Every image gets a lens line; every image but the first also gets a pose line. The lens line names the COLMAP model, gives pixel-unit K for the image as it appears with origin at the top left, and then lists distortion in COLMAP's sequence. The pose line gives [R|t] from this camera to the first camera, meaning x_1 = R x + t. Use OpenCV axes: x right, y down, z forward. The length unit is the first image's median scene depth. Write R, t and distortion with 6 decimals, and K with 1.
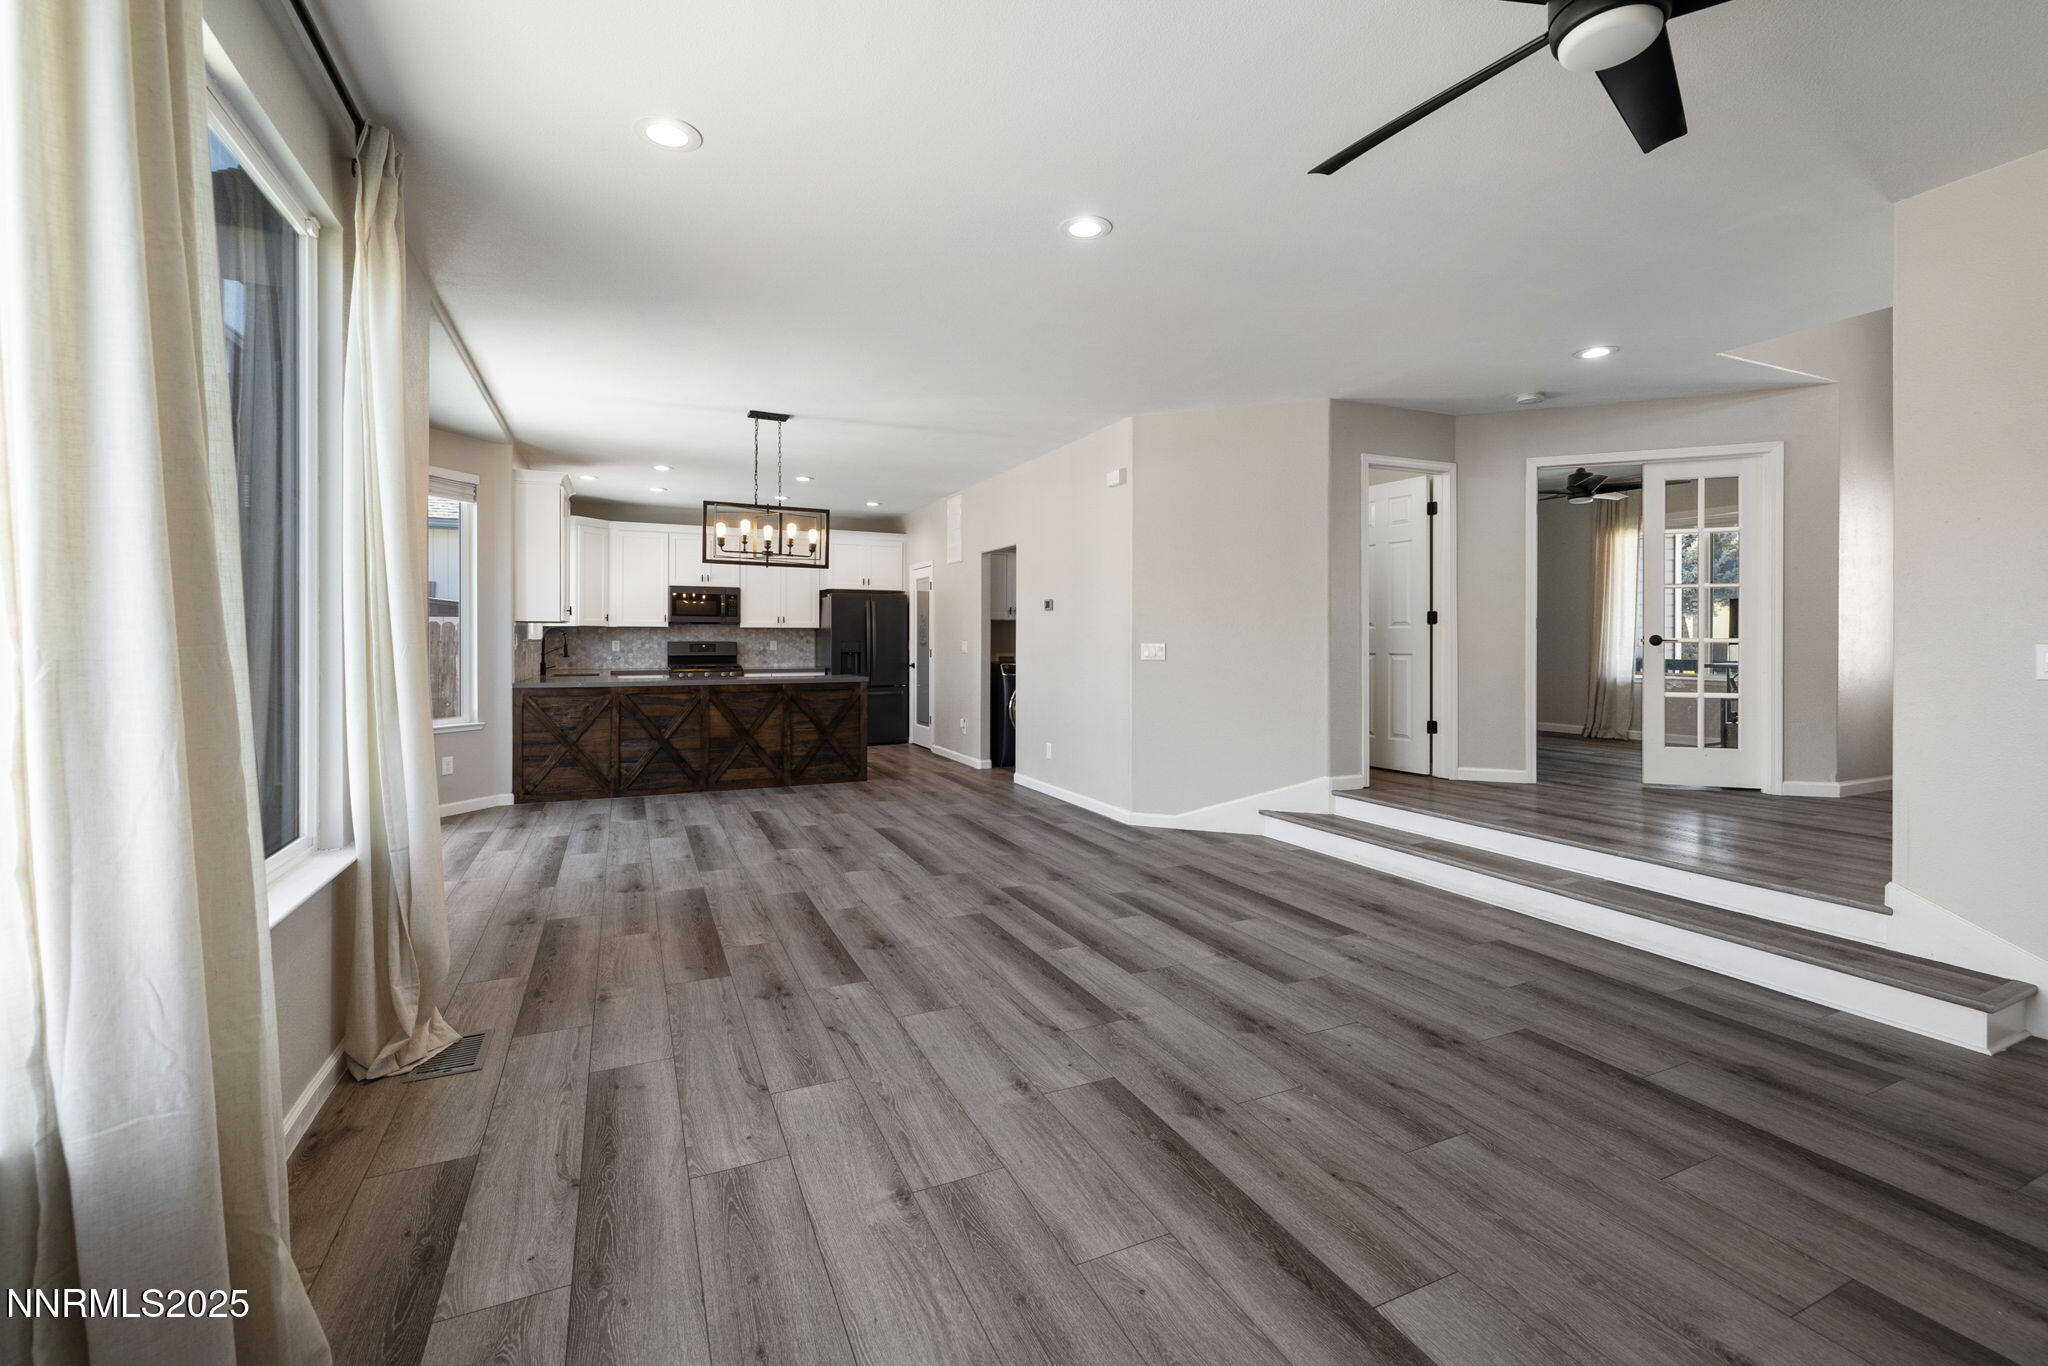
lens RADIAL K [[863.4, 0, 1020.5], [0, 863.4, 645.1], [0, 0, 1]] dist [0.000769, -0.000186]
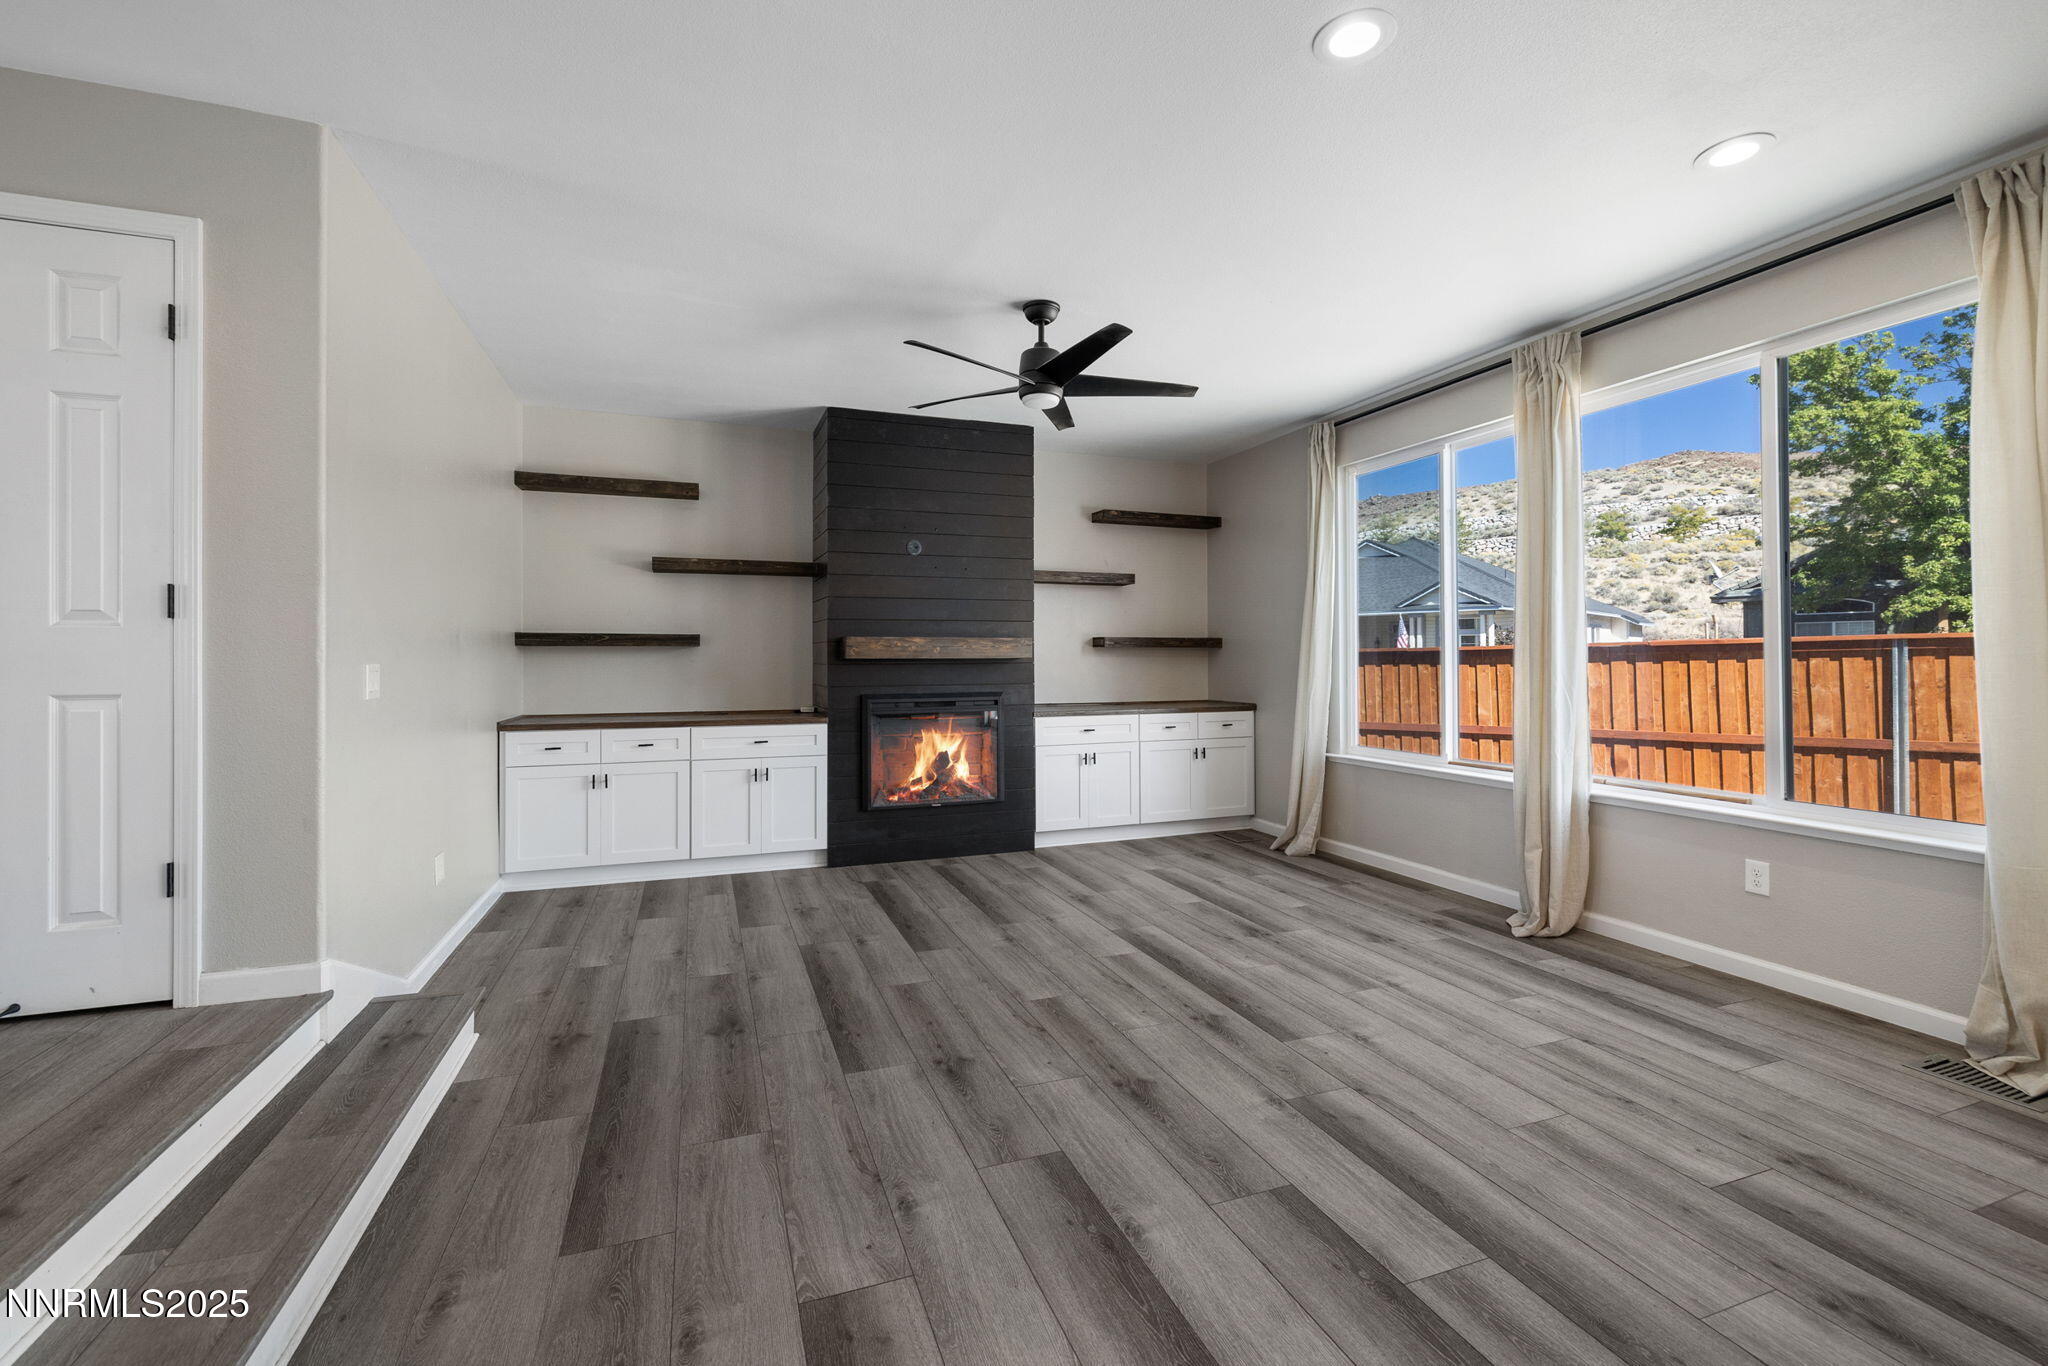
lens RADIAL K [[856.2, 0, 1019.5], [0, 856.2, 659.7], [0, 0, 1]] dist [0.000614, 0.000461]
pose [[-0.996715, 0.004749, 0.080855, 0.362235], [0.005099, 0.999979, 0.004118, -0.008904], [-0.080834, 0.004517, -0.996717, 2.168509]]
